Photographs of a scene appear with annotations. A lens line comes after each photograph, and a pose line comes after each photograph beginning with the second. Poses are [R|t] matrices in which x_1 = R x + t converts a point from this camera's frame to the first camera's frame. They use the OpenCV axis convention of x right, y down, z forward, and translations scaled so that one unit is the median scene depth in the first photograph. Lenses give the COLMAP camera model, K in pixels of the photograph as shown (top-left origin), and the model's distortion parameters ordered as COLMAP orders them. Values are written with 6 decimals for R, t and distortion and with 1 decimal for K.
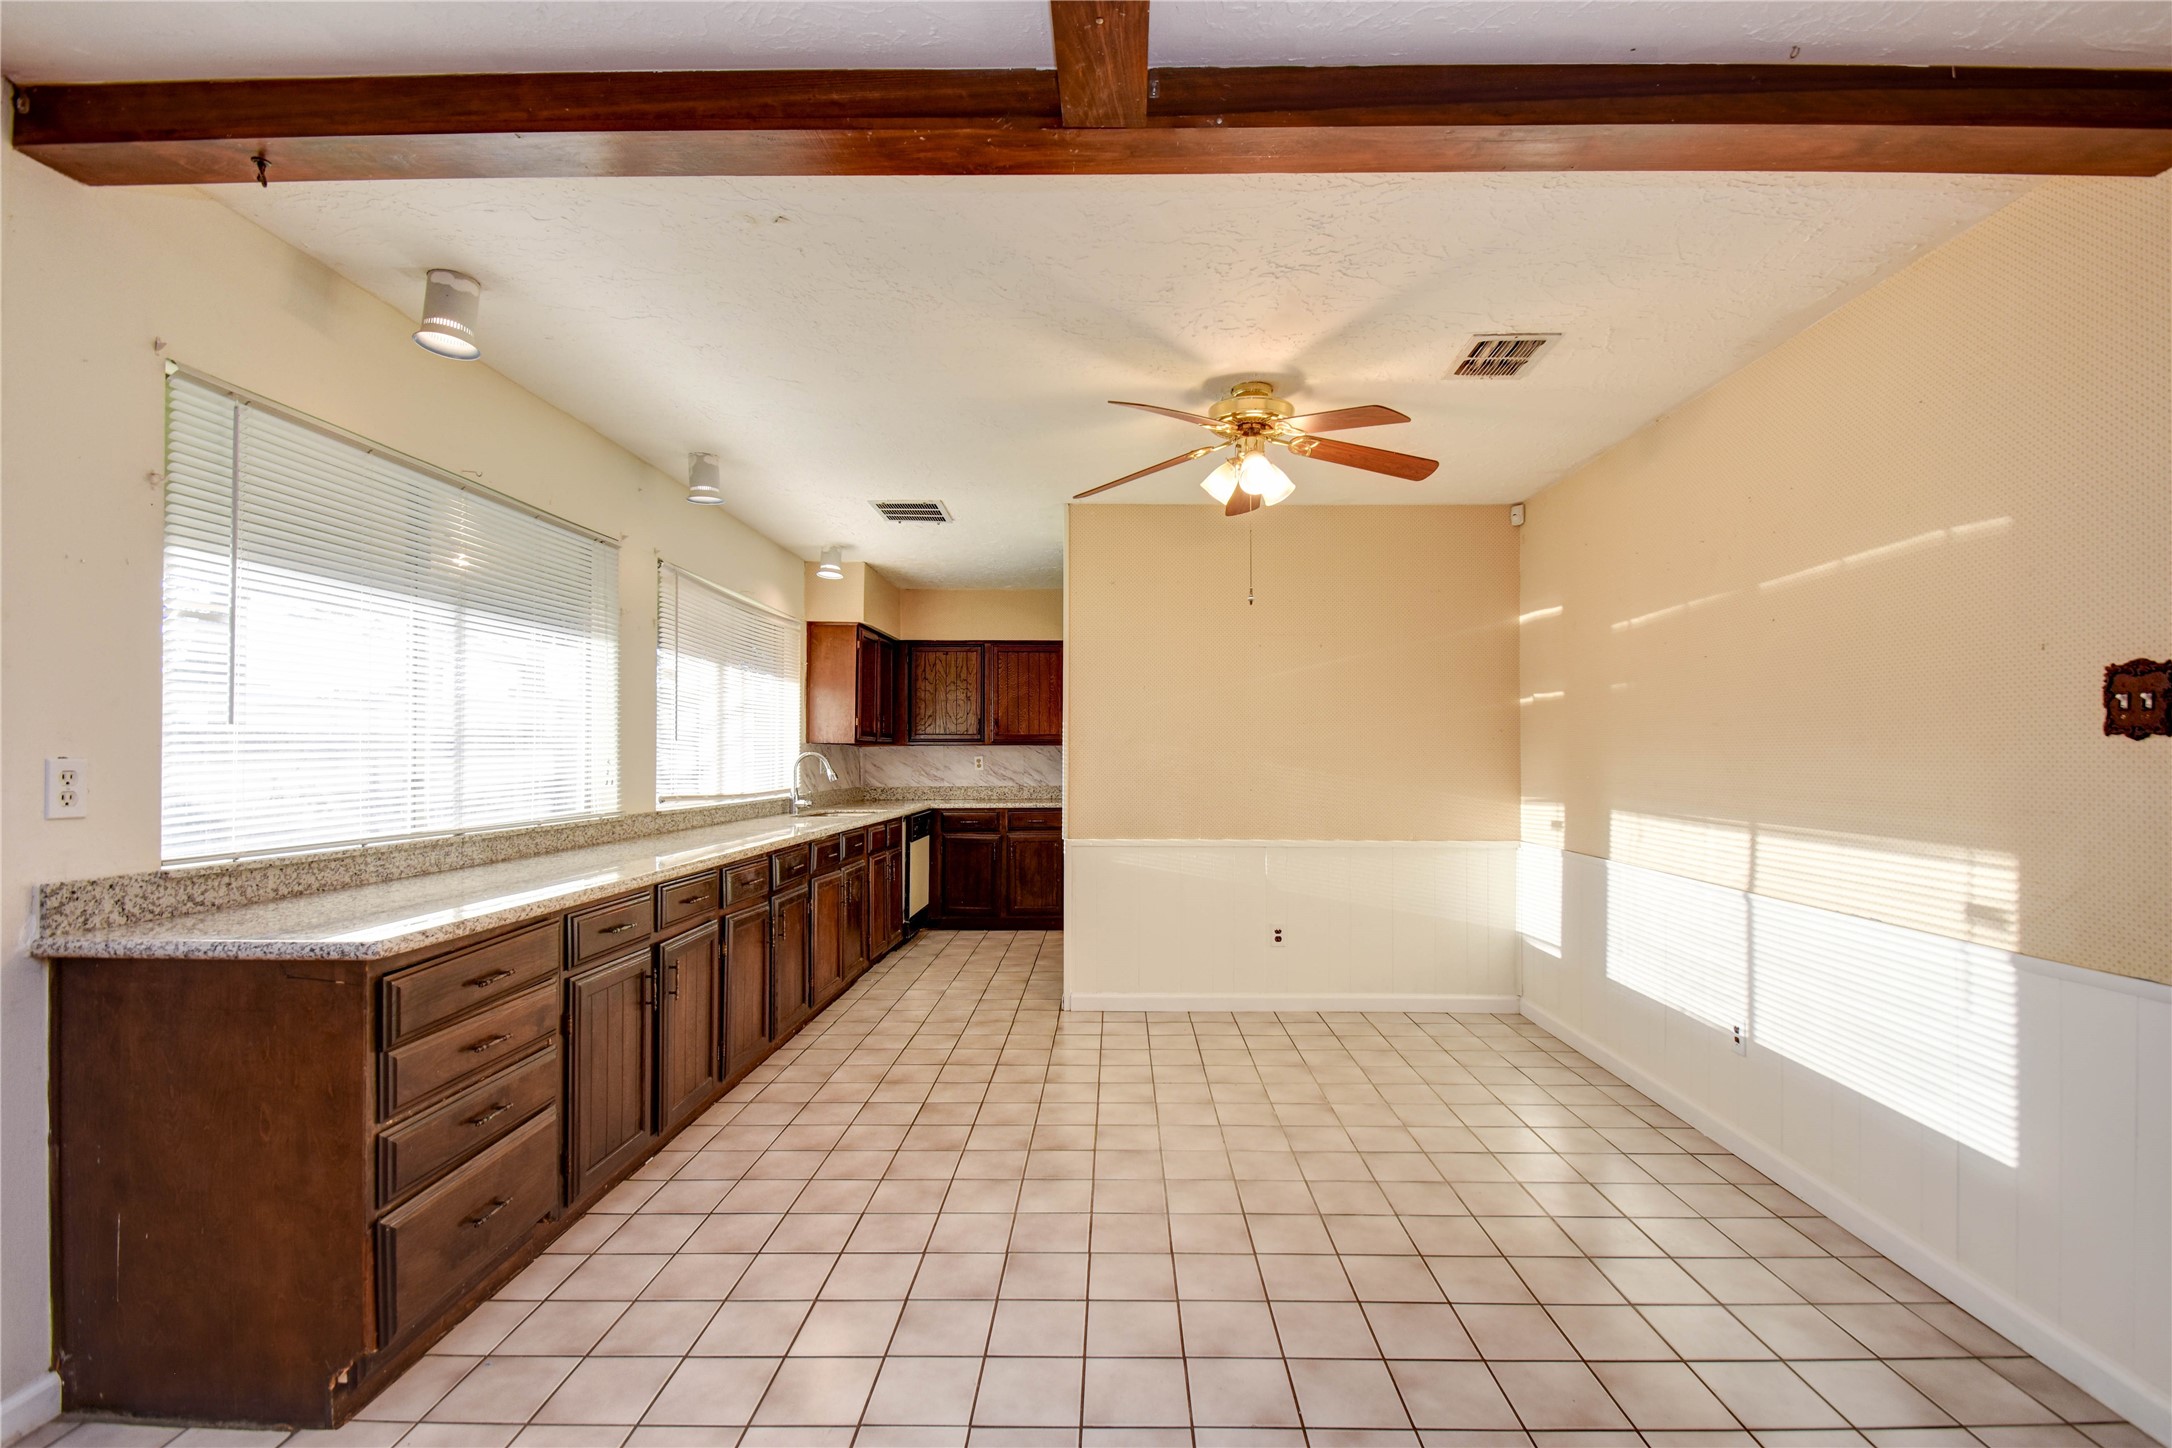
lens RADIAL K [[967.8, 0, 1110.0], [0, 967.8, 752.7], [0, 0, 1]] dist [0.009680, -0.015560]
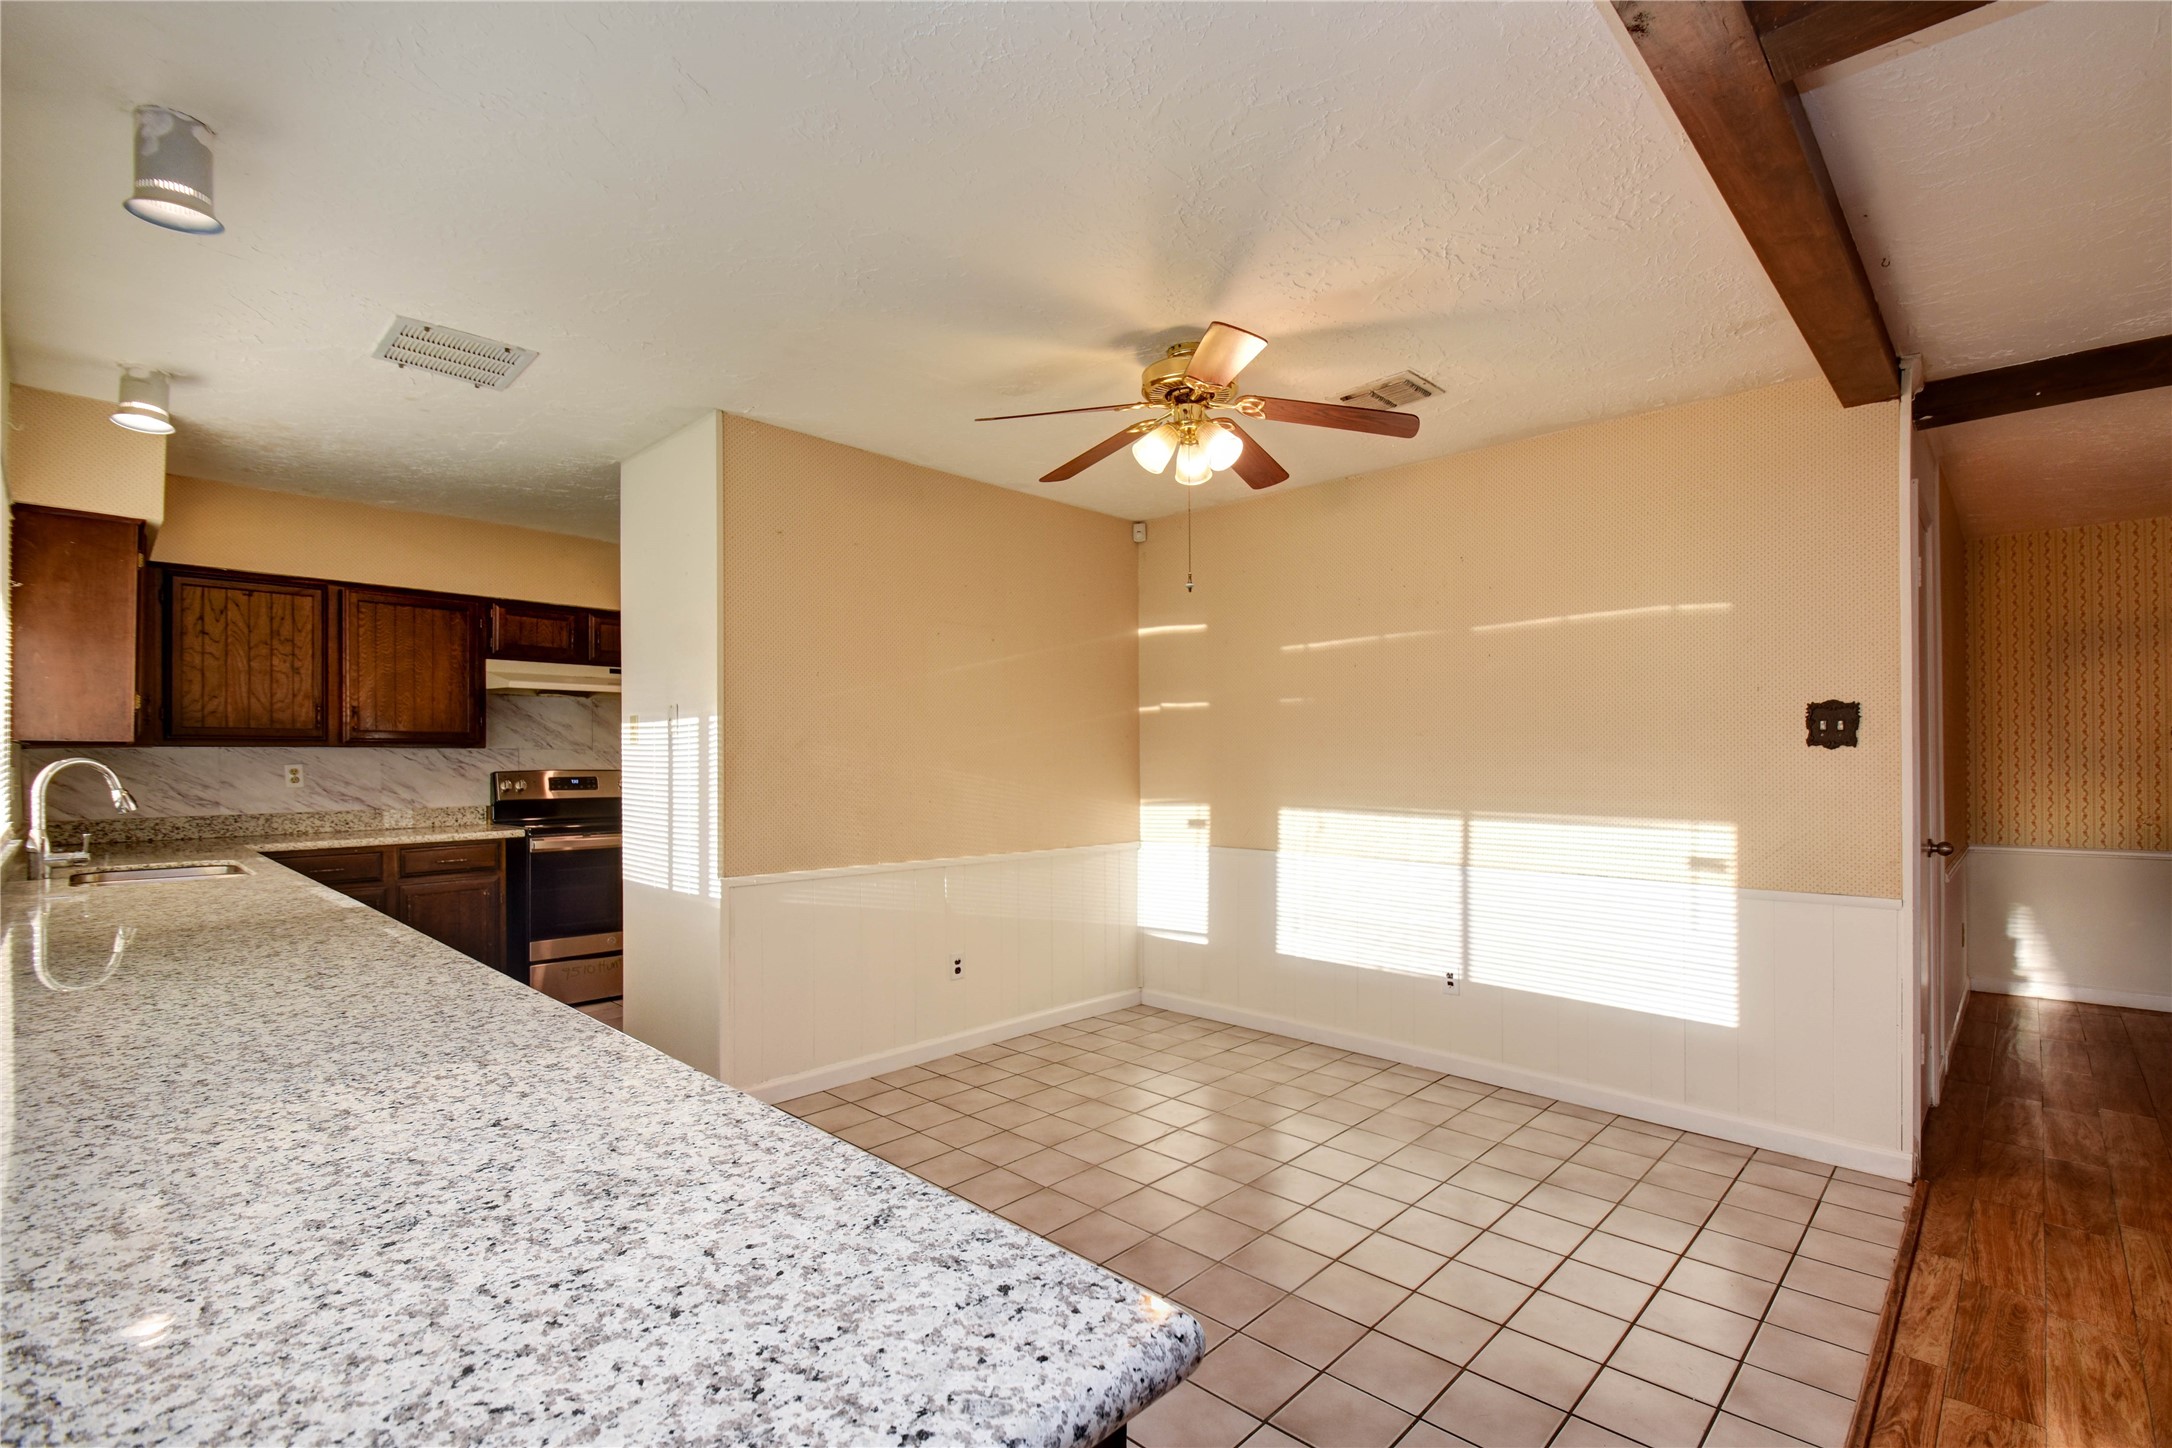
lens RADIAL K [[969.9, 0, 1119.1], [0, 969.9, 743.1], [0, 0, 1]] dist [0.009805, -0.013165]
pose [[0.671184, 0.010236, 0.741220, -0.562297], [0.001507, 0.999884, -0.015172, 0.000327], [-0.741290, 0.011300, 0.671090, 0.441797]]
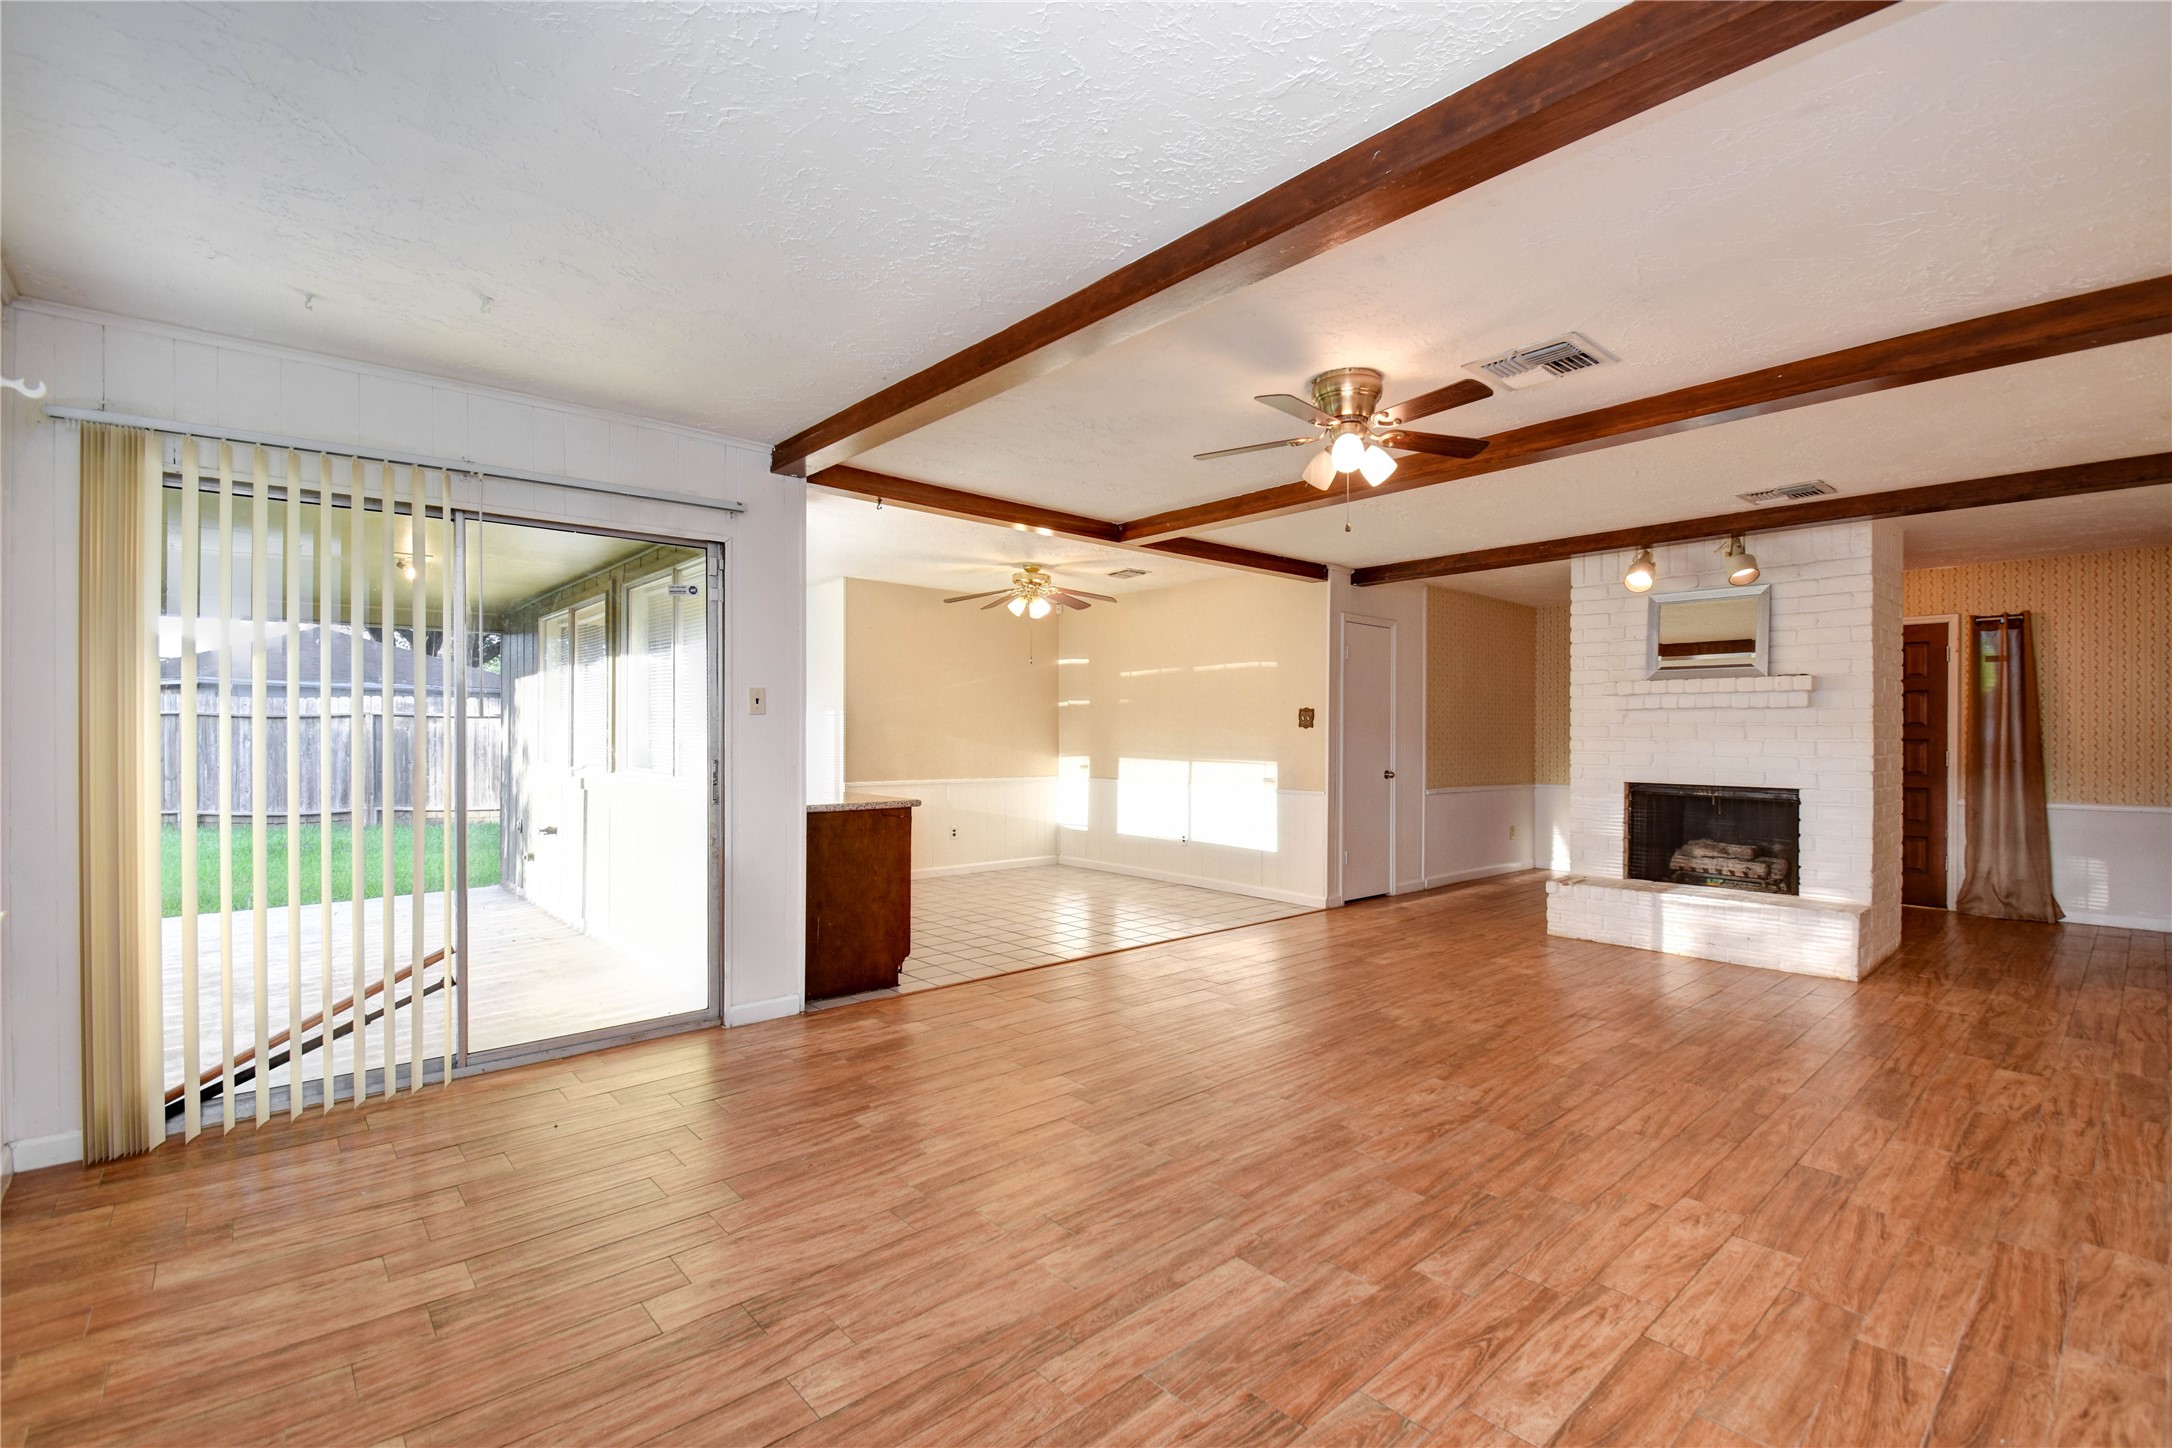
lens RADIAL K [[970.8, 0, 1086.7], [0, 970.8, 733.5], [0, 0, 1]] dist [0.008202, -0.014604]
pose [[0.749665, 0.001140, 0.661817, -1.230279], [-0.002962, 0.999994, 0.001633, 0.001796], [-0.661811, -0.003185, 0.749664, -0.761287]]
